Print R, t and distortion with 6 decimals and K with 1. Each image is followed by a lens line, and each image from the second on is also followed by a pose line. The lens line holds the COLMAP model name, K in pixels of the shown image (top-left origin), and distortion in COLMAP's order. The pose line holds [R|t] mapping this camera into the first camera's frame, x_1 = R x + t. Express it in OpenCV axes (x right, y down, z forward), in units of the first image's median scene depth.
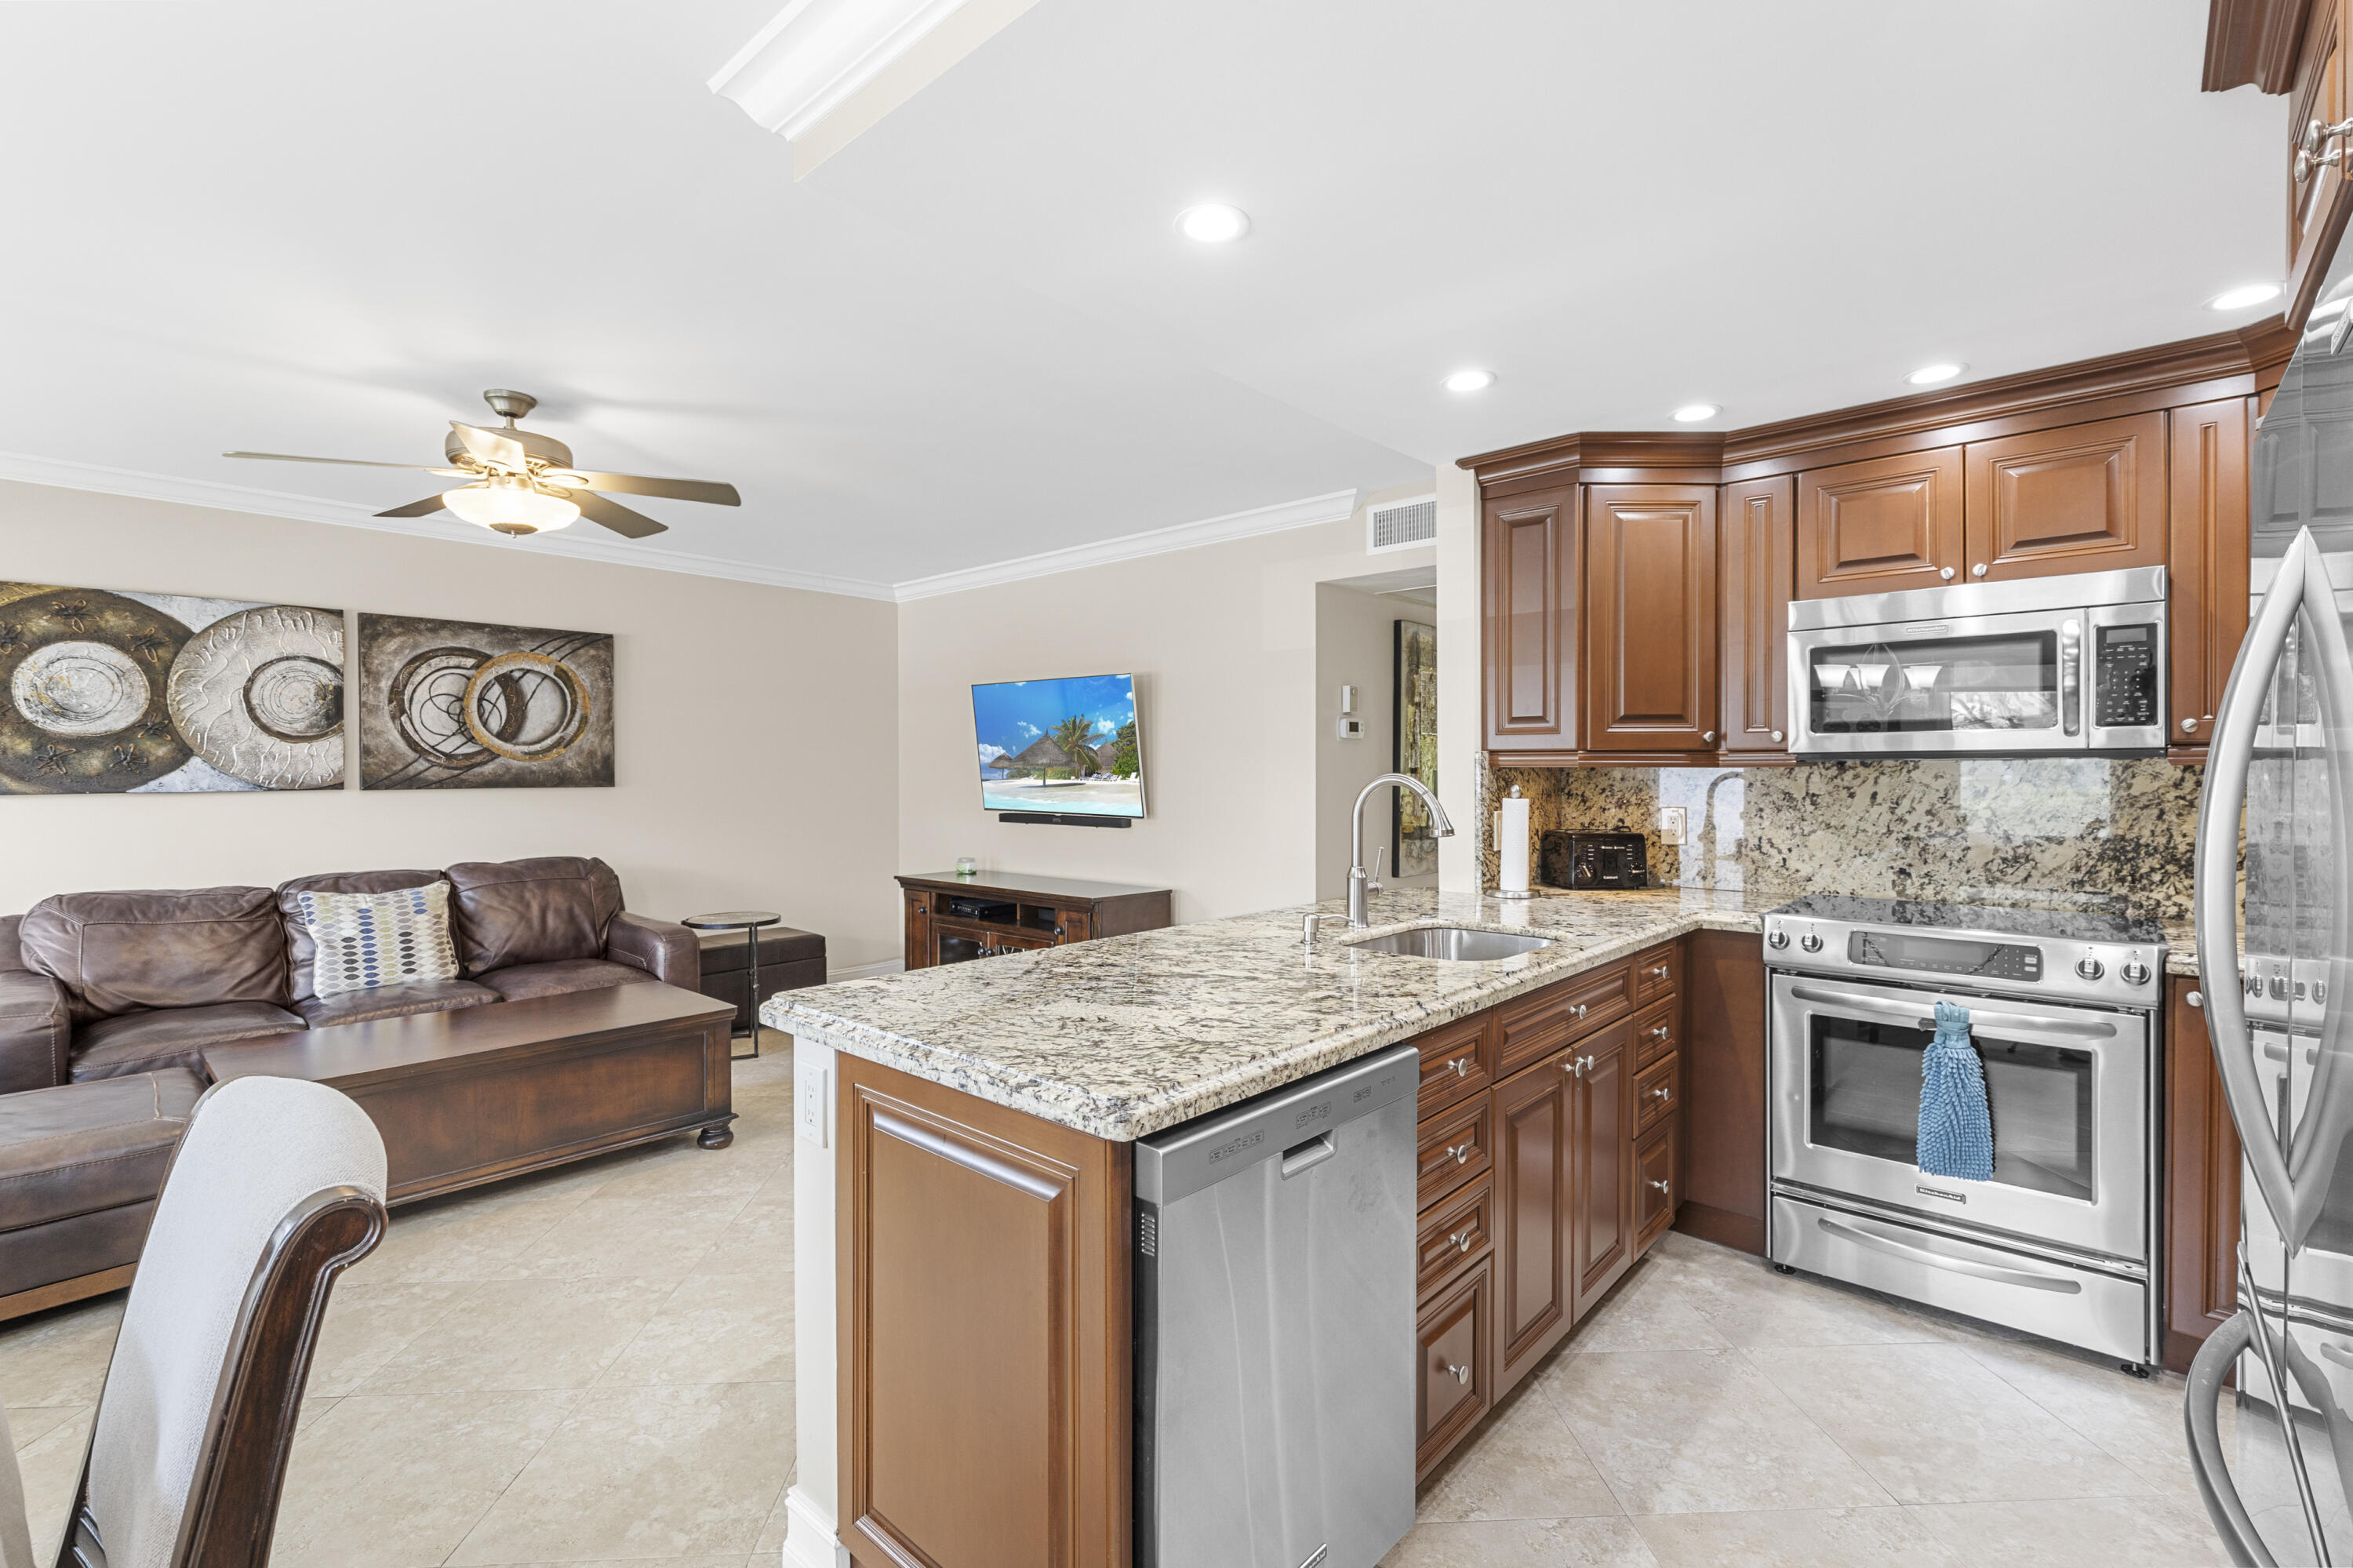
lens RADIAL K [[1046.9, 0, 1181.4], [0, 1046.9, 772.1], [0, 0, 1]] dist [0.000133, -0.000574]
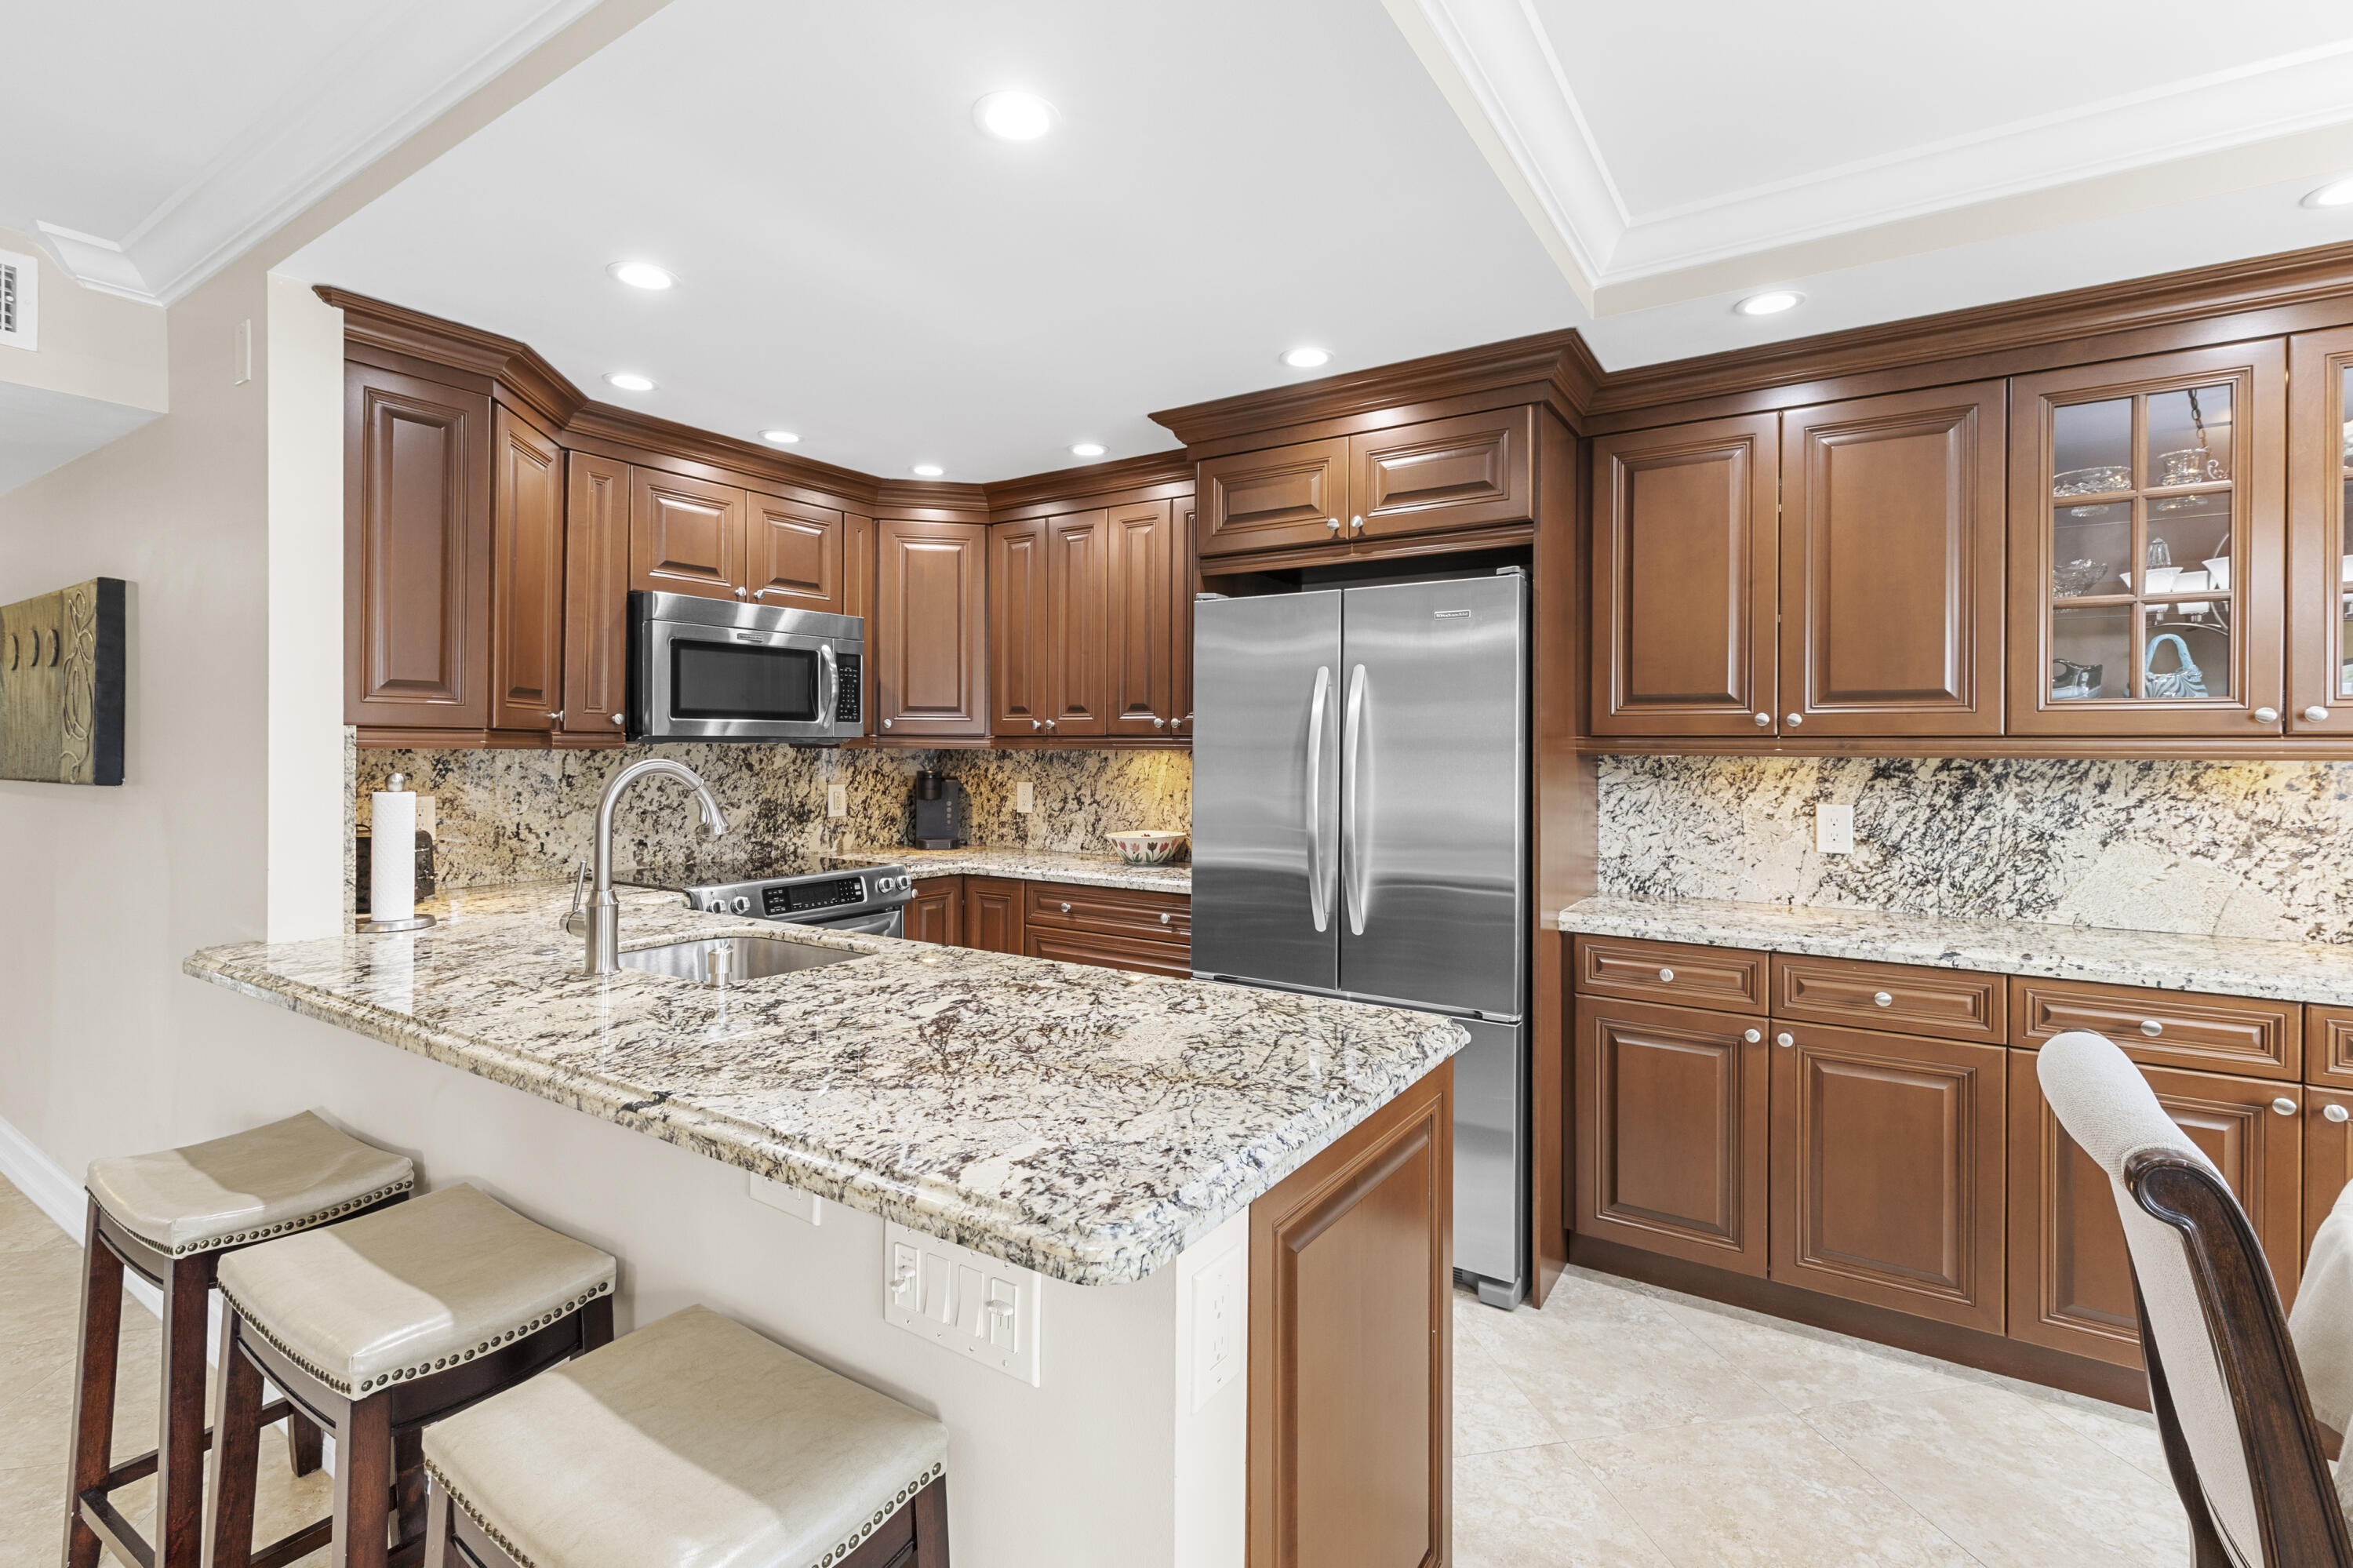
lens RADIAL K [[1061.9, 0, 1177.2], [0, 1061.9, 749.6], [0, 0, 1]] dist [0.002078, -0.000763]
pose [[-0.149041, -0.001699, 0.988830, -0.571348], [-0.001129, 0.999998, 0.001548, -0.007114], [-0.988830, -0.000885, -0.149043, 0.673292]]
